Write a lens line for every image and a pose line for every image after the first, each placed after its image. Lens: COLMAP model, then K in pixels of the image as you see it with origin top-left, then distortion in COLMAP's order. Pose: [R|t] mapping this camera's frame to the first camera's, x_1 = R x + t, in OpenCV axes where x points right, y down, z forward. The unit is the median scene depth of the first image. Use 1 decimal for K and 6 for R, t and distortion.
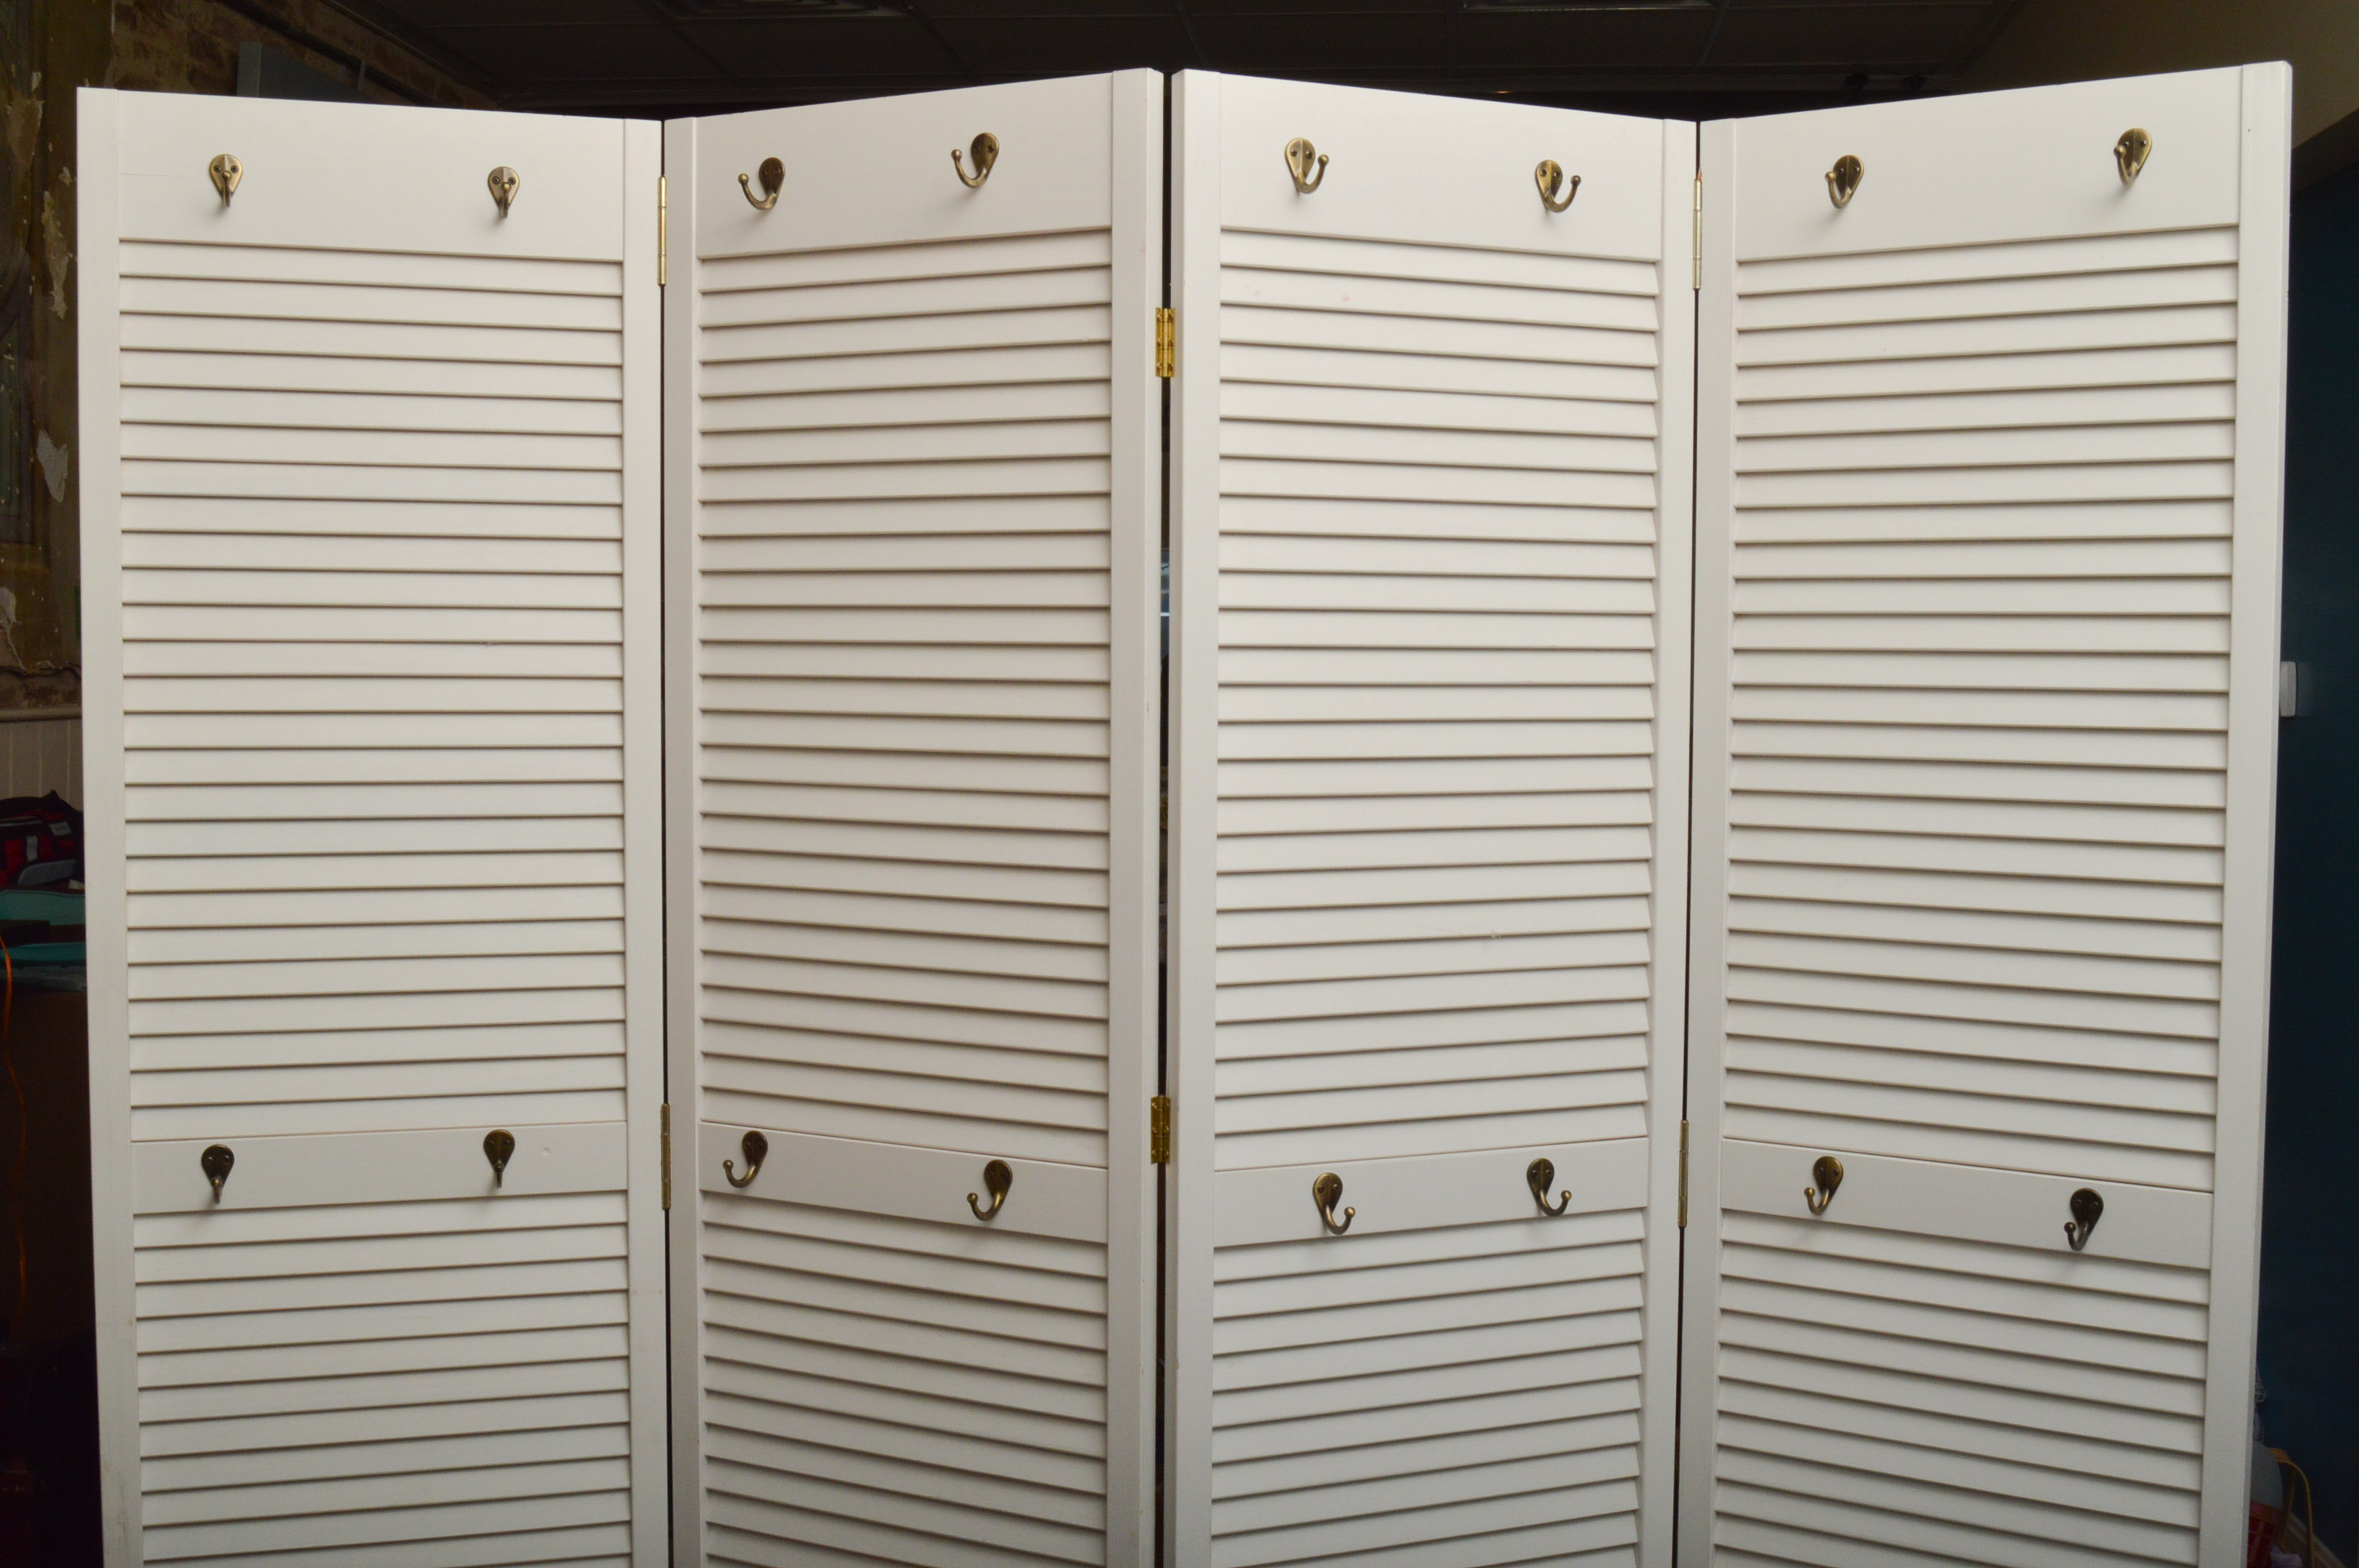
lens RADIAL K [[2360.5, 0, 1123.3], [0, 2360.5, 760.8], [0, 0, 1]] dist [-0.017639, 0.000000]
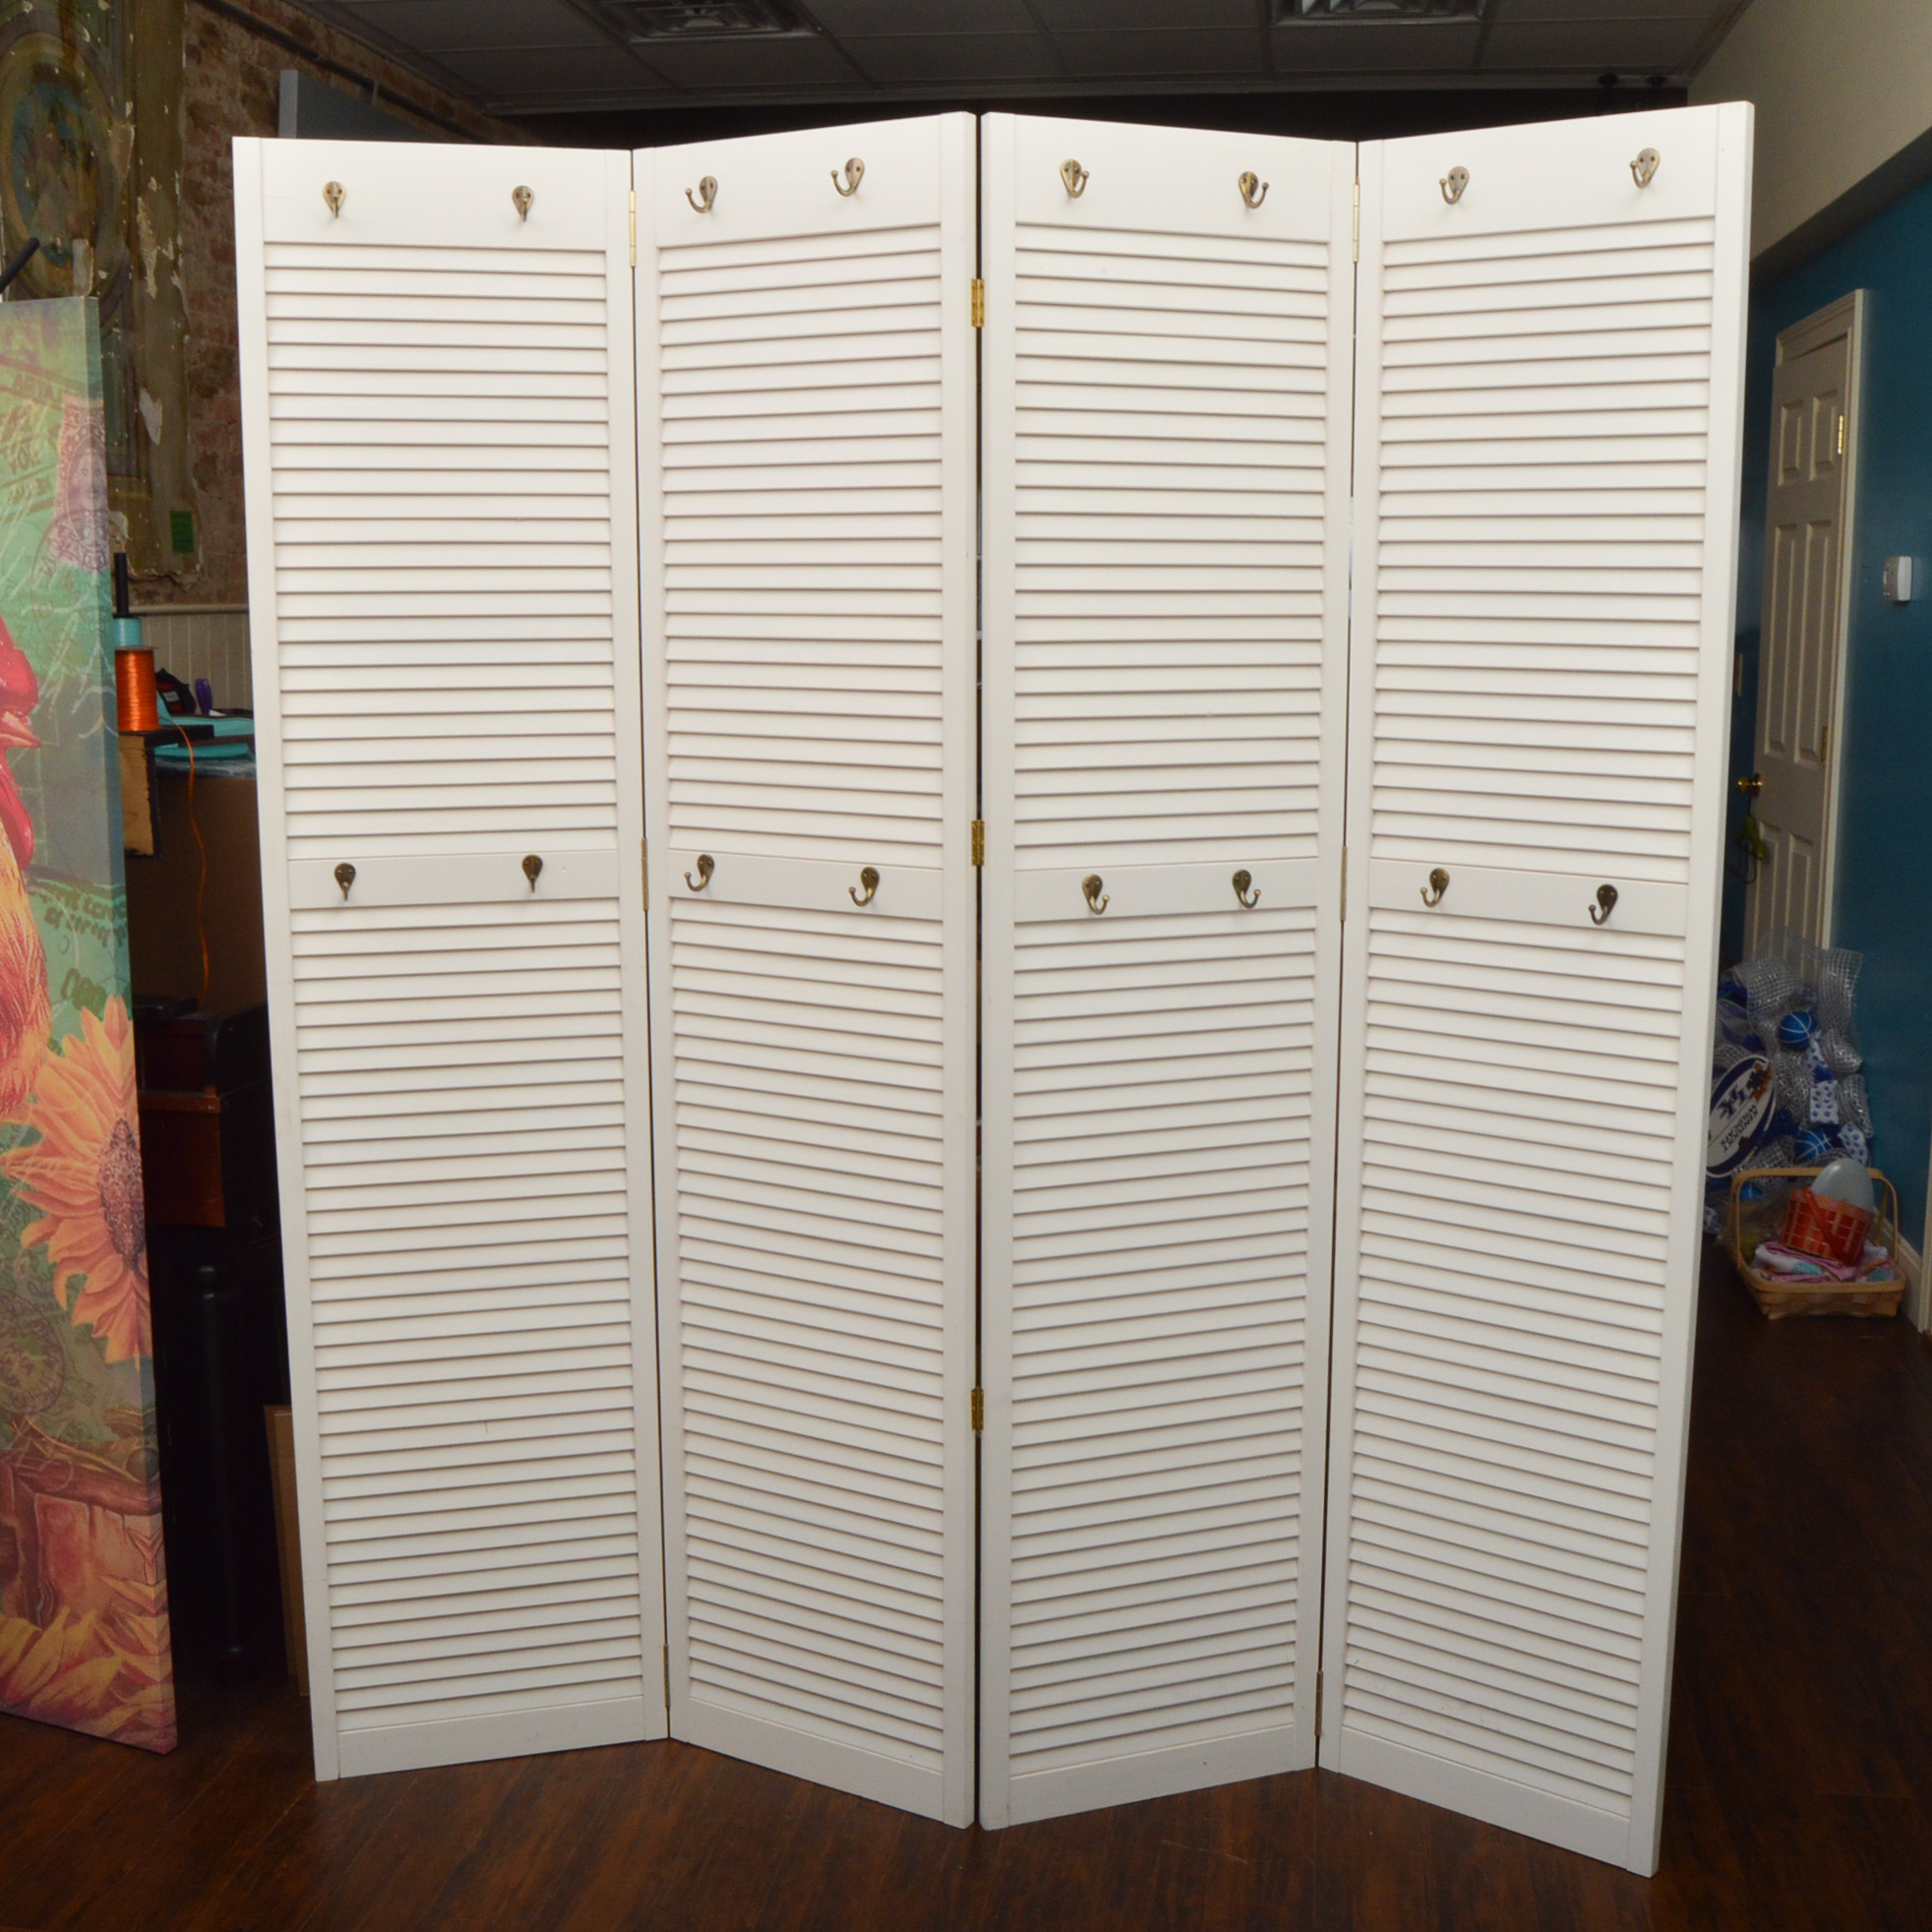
lens RADIAL K [[2375.0, 0, 983.6], [0, 2375.0, 986.2], [0, 0, 1]] dist [-0.062094, 0.000000]
pose [[0.999424, -0.000584, -0.033931, 0.066811], [0.004092, 0.994631, 0.103404, 0.087459], [0.033689, -0.103483, 0.994060, -0.471956]]
